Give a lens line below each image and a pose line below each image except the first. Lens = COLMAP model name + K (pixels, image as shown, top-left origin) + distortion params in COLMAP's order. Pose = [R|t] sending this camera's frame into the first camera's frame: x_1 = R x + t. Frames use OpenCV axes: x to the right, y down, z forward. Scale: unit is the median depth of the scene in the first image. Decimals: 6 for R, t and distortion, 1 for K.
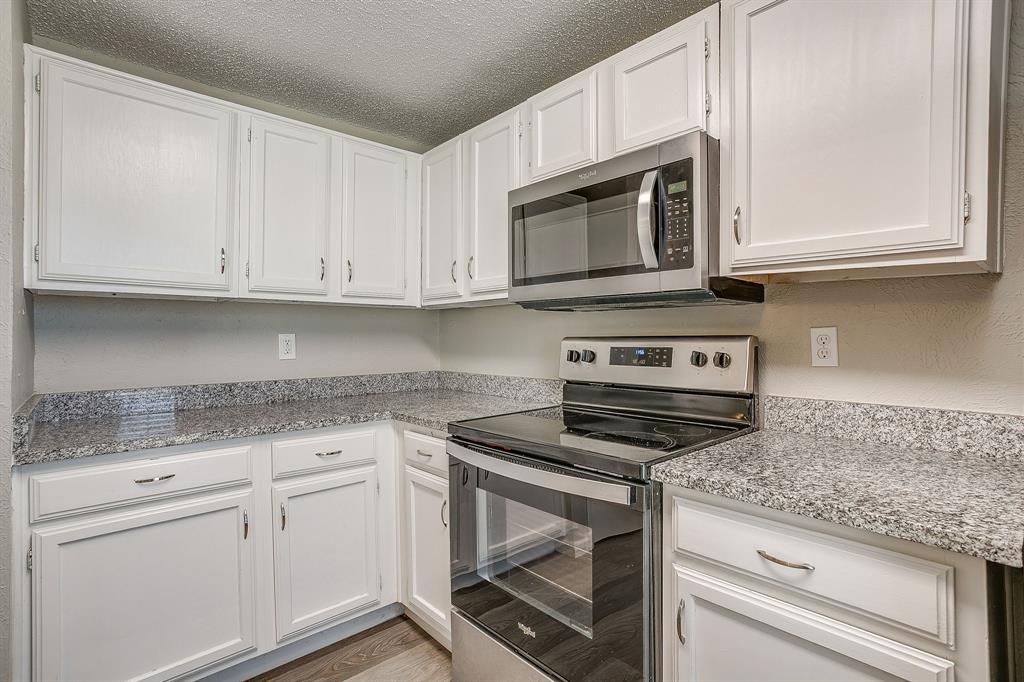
lens RADIAL K [[497.7, 0, 508.4], [0, 497.7, 331.7], [0, 0, 1]] dist [-0.052904, 0.030430]
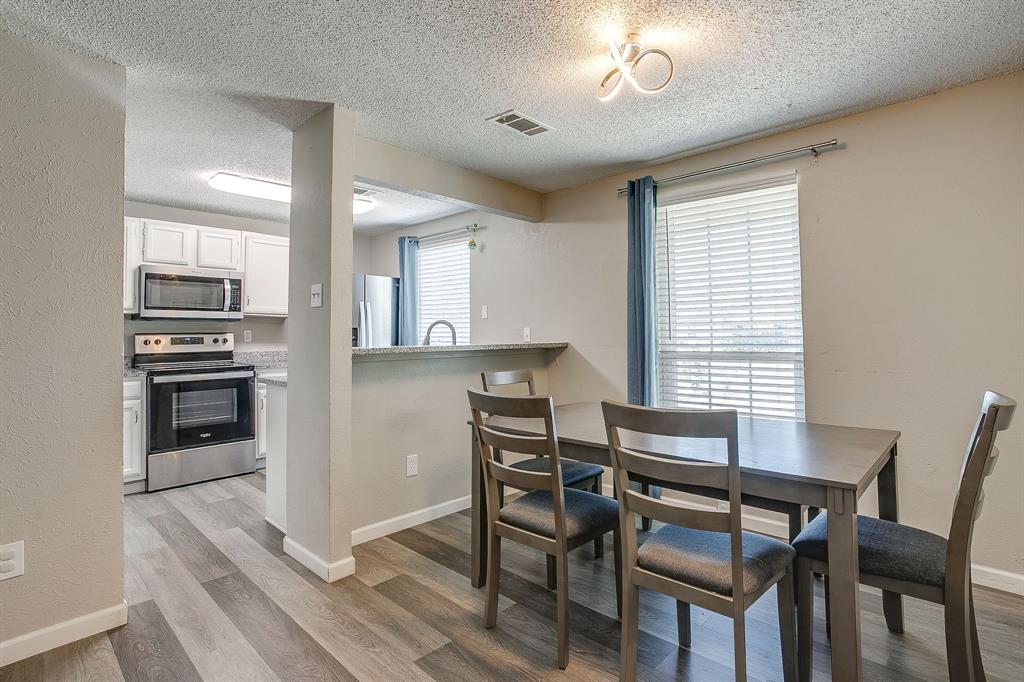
lens RADIAL K [[504.1, 0, 512.3], [0, 504.1, 316.6], [0, 0, 1]] dist [-0.073913, 0.051930]
pose [[-0.084005, 0.039508, 0.995682, -2.439130], [0.002148, 0.999219, -0.039467, 0.030256], [-0.996463, -0.001177, -0.084024, -0.437175]]
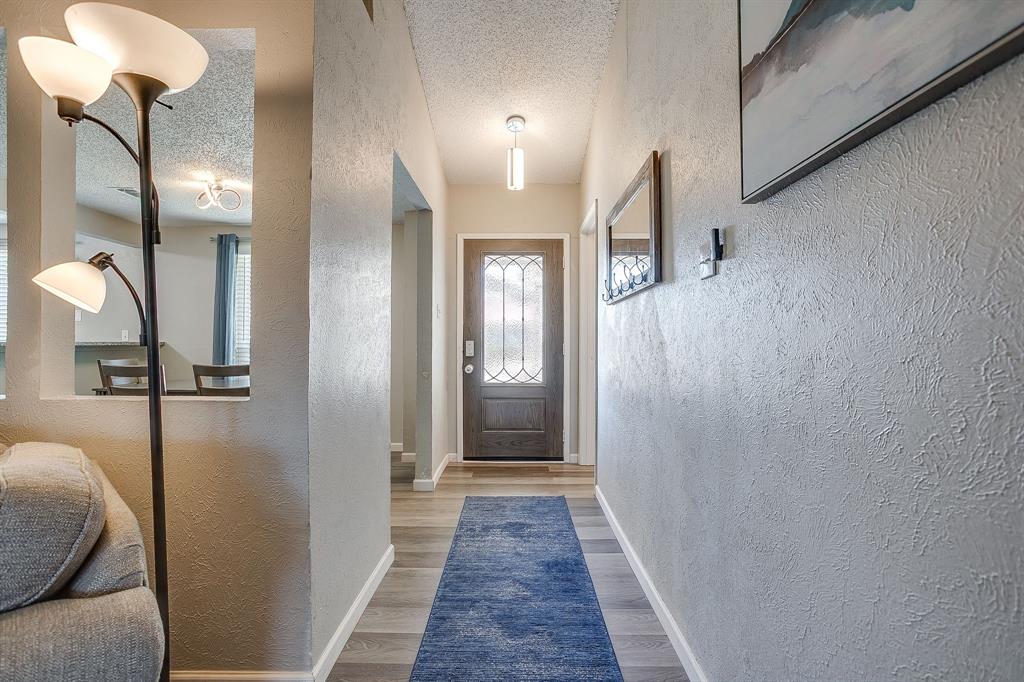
lens RADIAL K [[517.7, 0, 509.3], [0, 517.7, 324.7], [0, 0, 1]] dist [-0.001664, -0.000055]
pose [[-0.725117, 0.019059, 0.688362, -3.876793], [-0.006863, 0.999367, -0.034900, 0.047161], [-0.688592, -0.030031, -0.724527, -0.045645]]
